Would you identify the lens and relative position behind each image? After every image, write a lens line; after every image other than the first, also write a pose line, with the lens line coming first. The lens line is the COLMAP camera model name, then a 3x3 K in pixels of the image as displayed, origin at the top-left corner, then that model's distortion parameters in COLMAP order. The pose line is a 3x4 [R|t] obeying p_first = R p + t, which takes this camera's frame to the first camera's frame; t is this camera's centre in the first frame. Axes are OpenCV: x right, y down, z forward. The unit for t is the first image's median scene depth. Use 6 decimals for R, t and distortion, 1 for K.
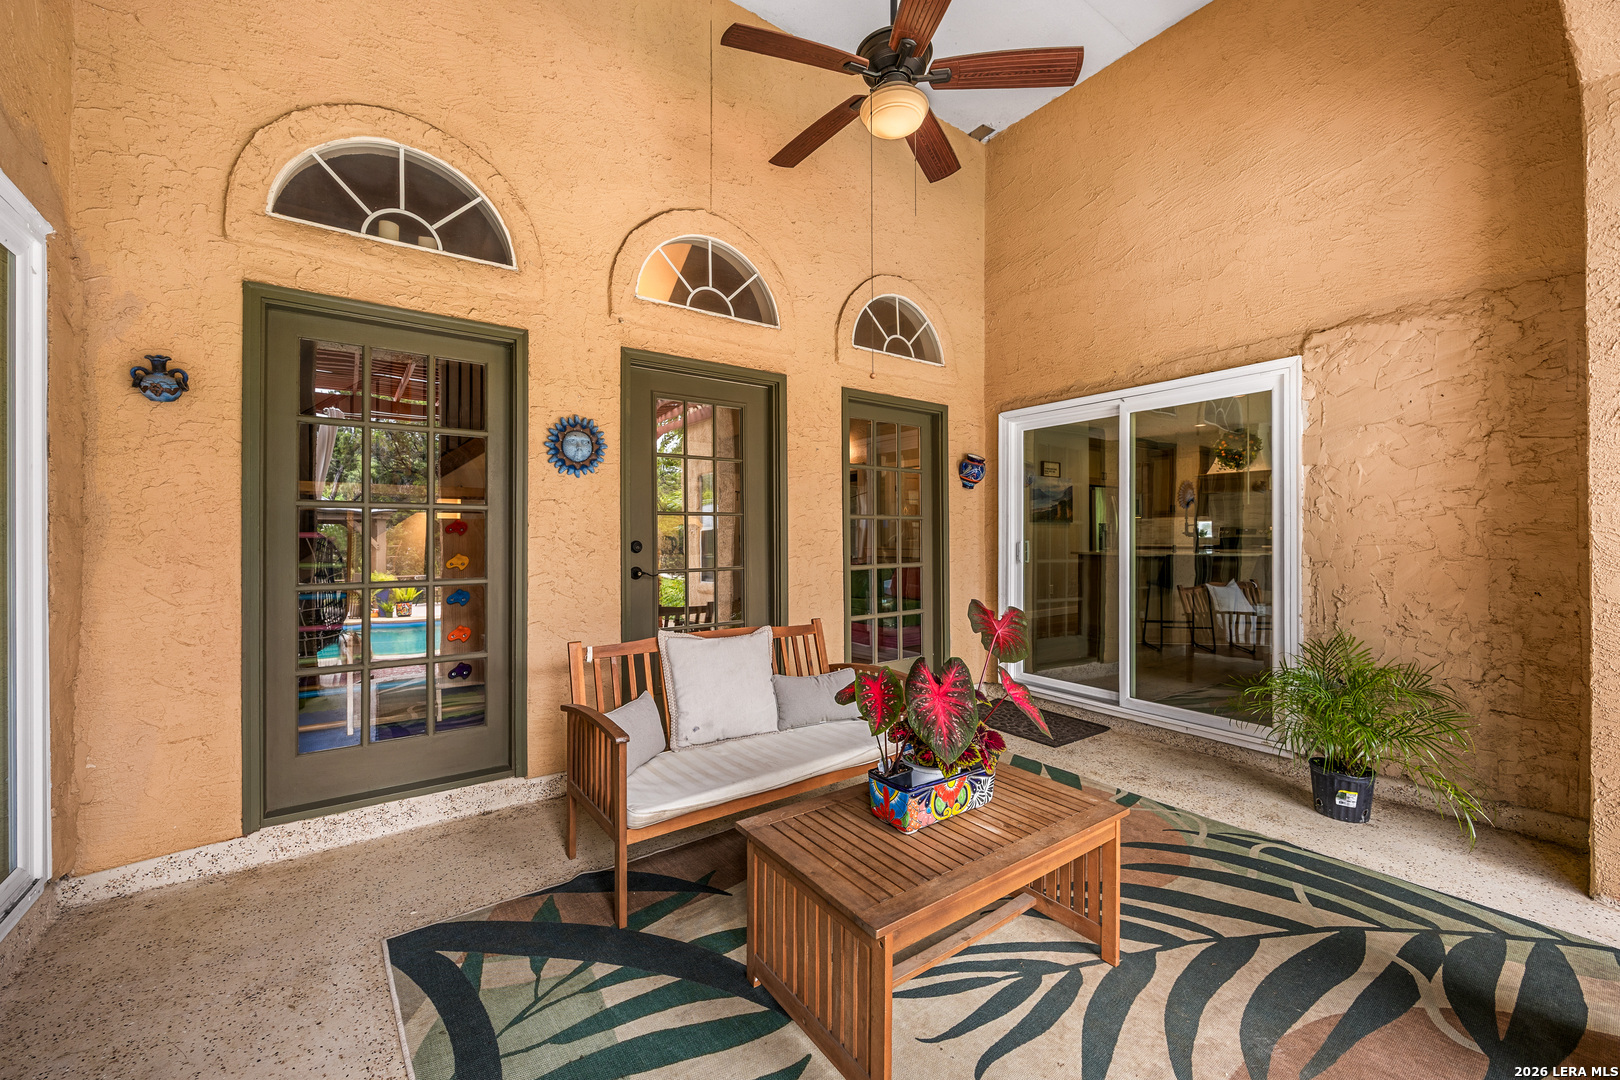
lens RADIAL K [[621.9, 0, 815.0], [0, 621.9, 529.7], [0, 0, 1]] dist [-0.001620, -0.000197]
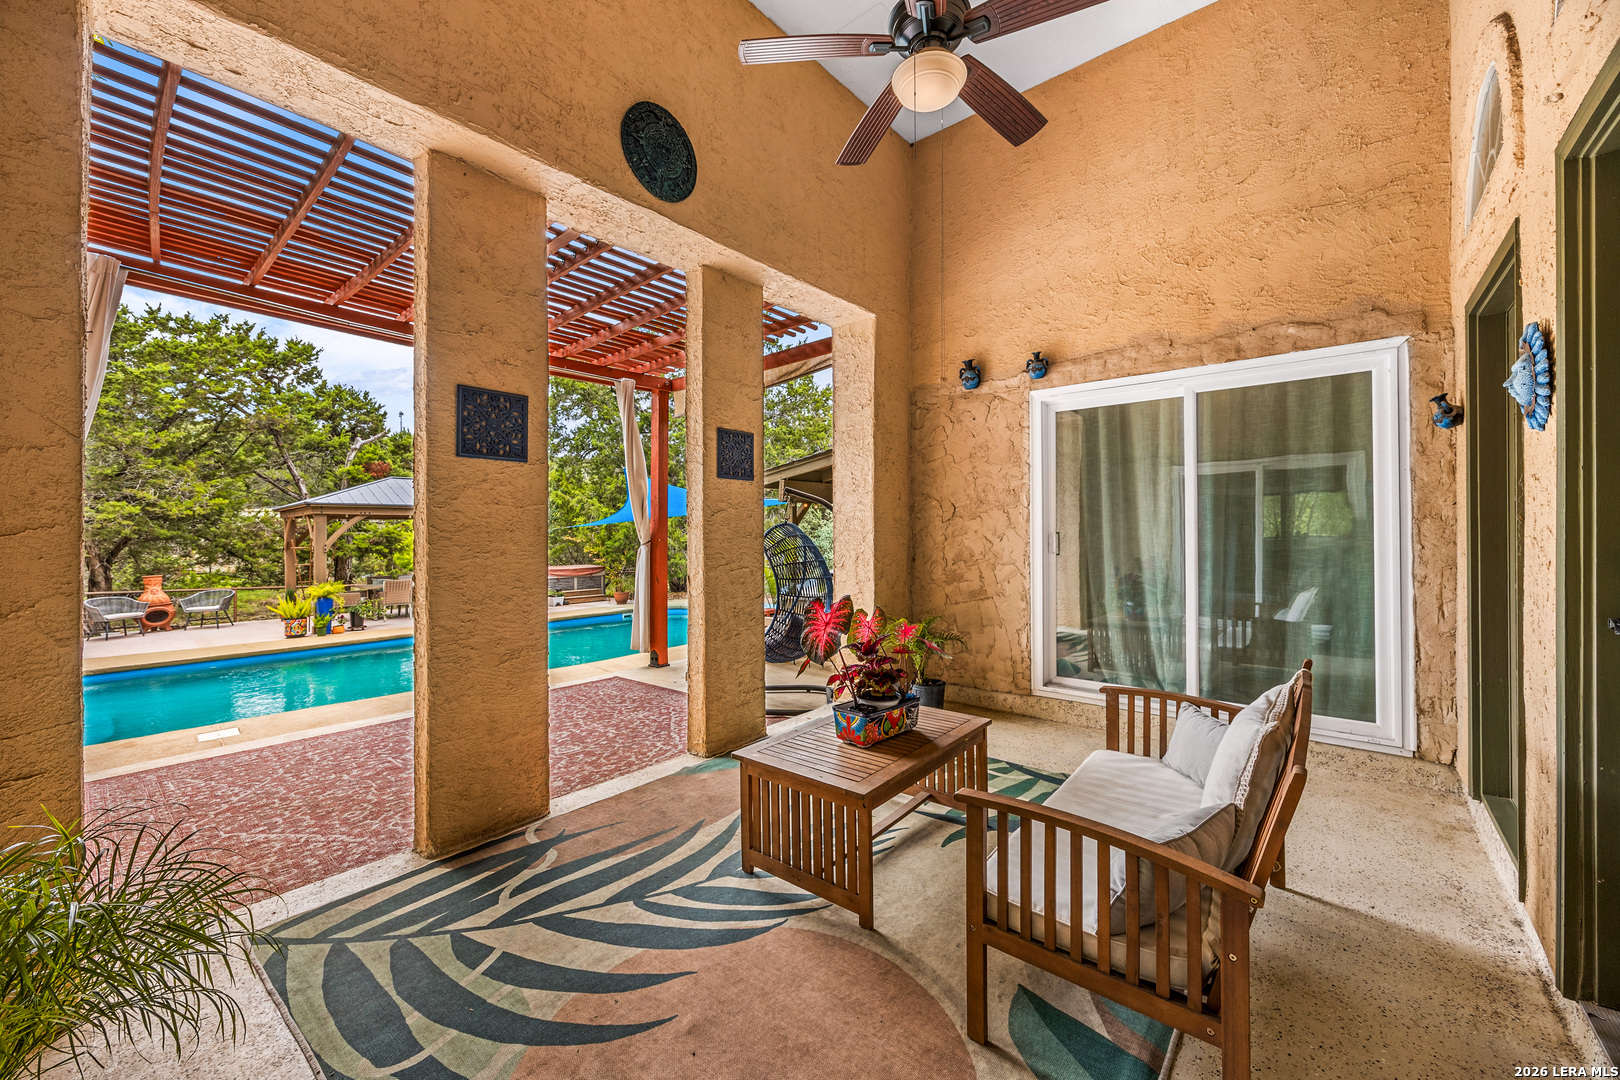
lens RADIAL K [[621.9, 0, 815.0], [0, 621.9, 529.7], [0, 0, 1]] dist [-0.001620, -0.000197]
pose [[-0.969247, 0.007127, -0.245985, 0.607223], [0.008799, 0.999945, -0.005697, 0.002923], [0.245931, -0.007686, -0.969257, 2.137324]]
